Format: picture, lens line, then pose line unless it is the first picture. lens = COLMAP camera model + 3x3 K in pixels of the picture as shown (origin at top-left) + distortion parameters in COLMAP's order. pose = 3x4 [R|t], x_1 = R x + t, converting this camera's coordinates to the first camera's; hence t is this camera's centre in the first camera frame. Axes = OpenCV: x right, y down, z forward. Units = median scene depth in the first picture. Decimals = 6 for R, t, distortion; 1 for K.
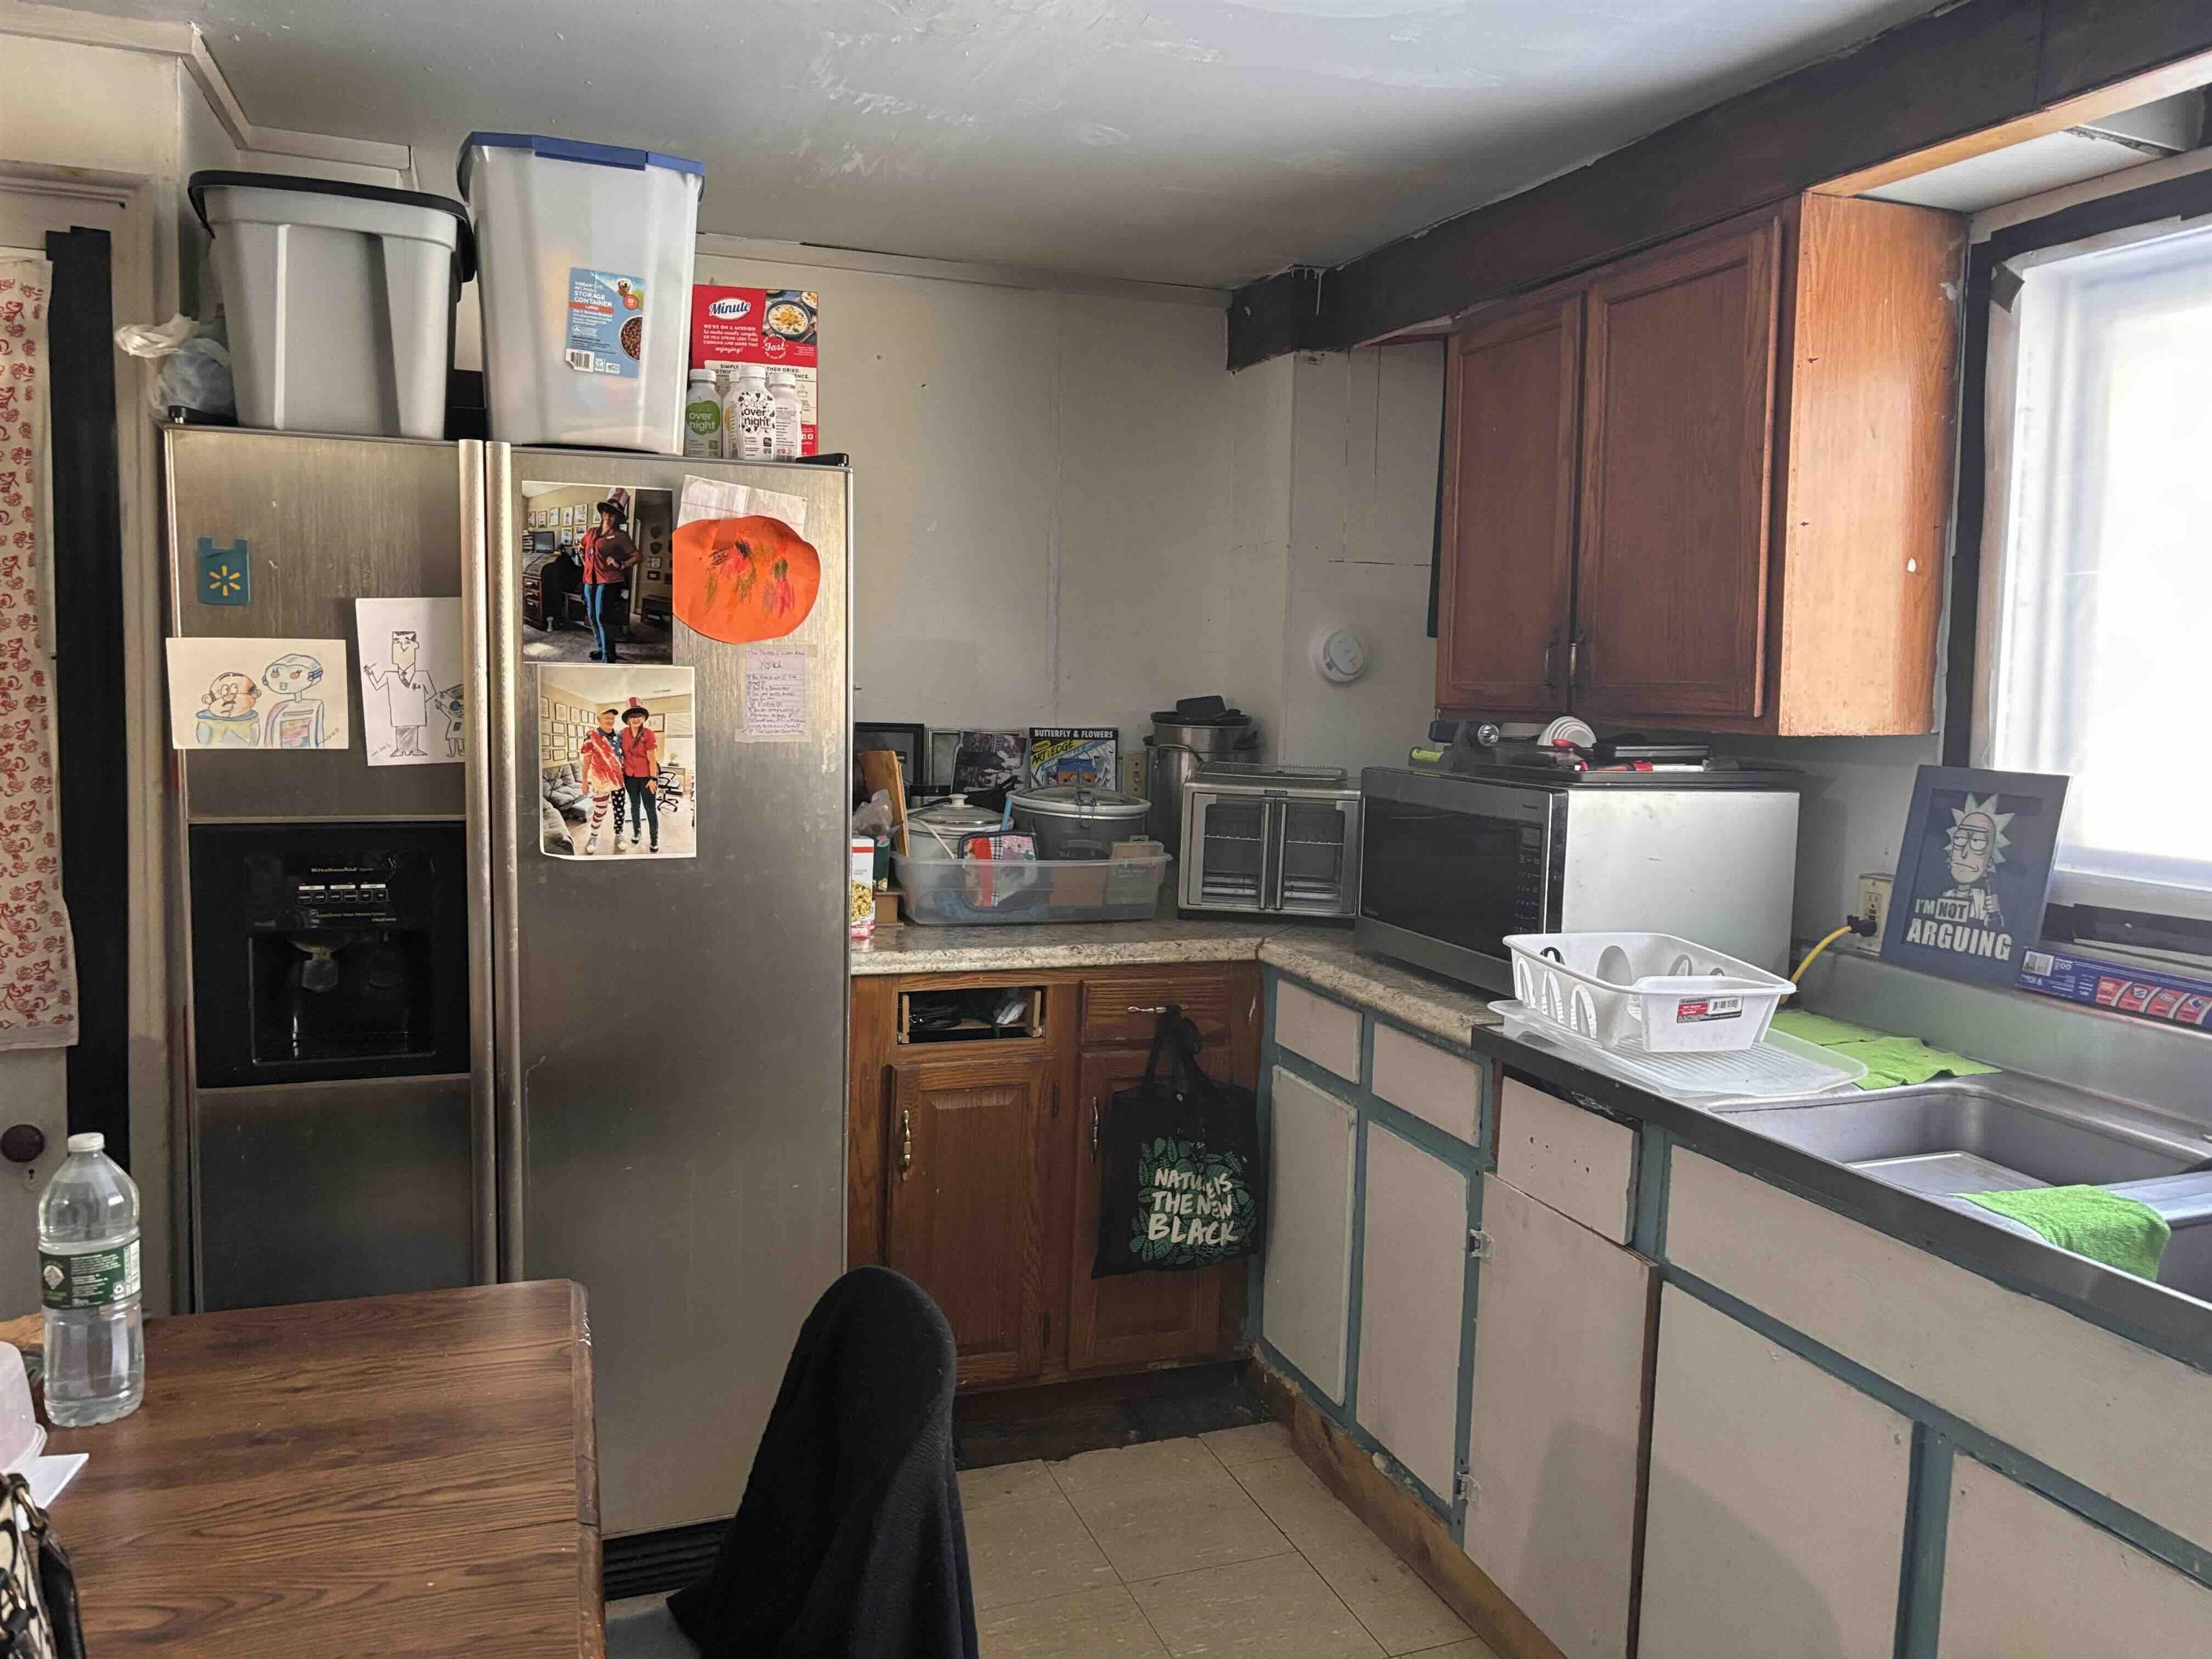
lens RADIAL K [[1670.0, 0, 1094.6], [0, 1670.0, 821.0], [0, 0, 1]] dist [0.066945, -0.065077]
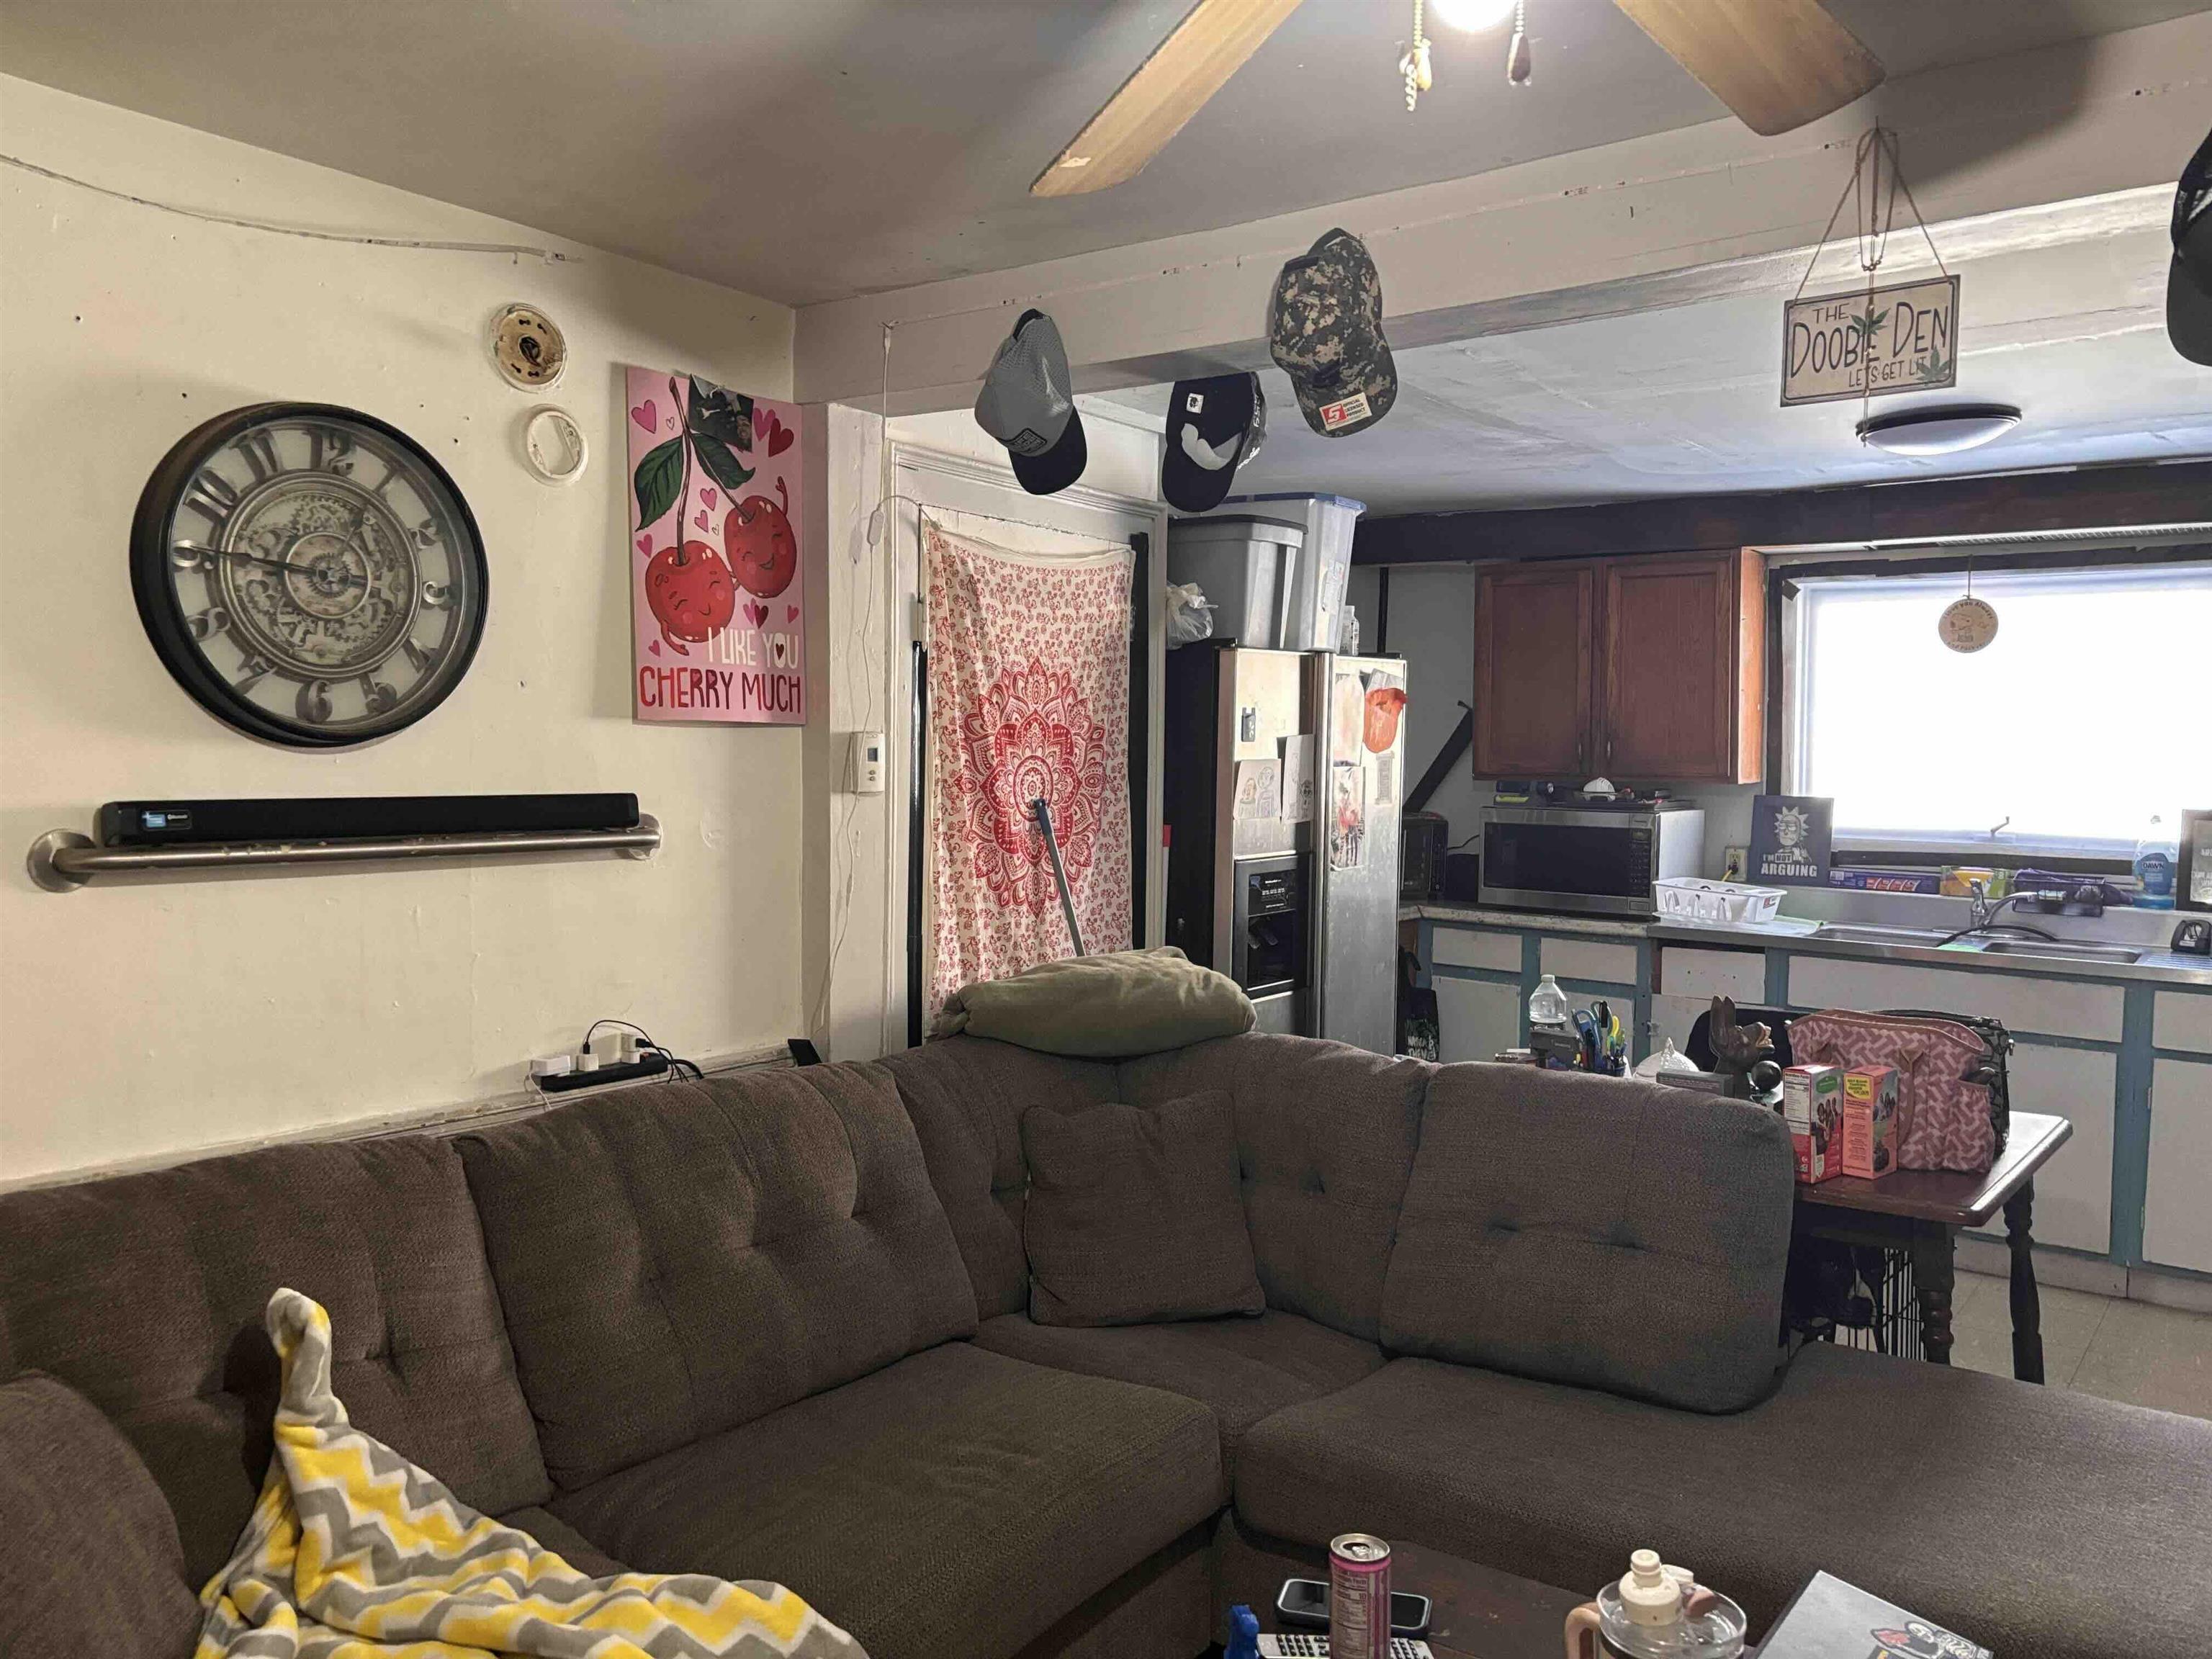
lens RADIAL K [[1670.0, 0, 1121.8], [0, 1670.0, 818.2], [0, 0, 1]] dist [0.066945, -0.065077]
pose [[0.835877, -0.040519, 0.547419, -1.496728], [0.058738, 0.998148, -0.015808, -0.017525], [-0.545764, 0.045367, 0.836710, -0.422241]]
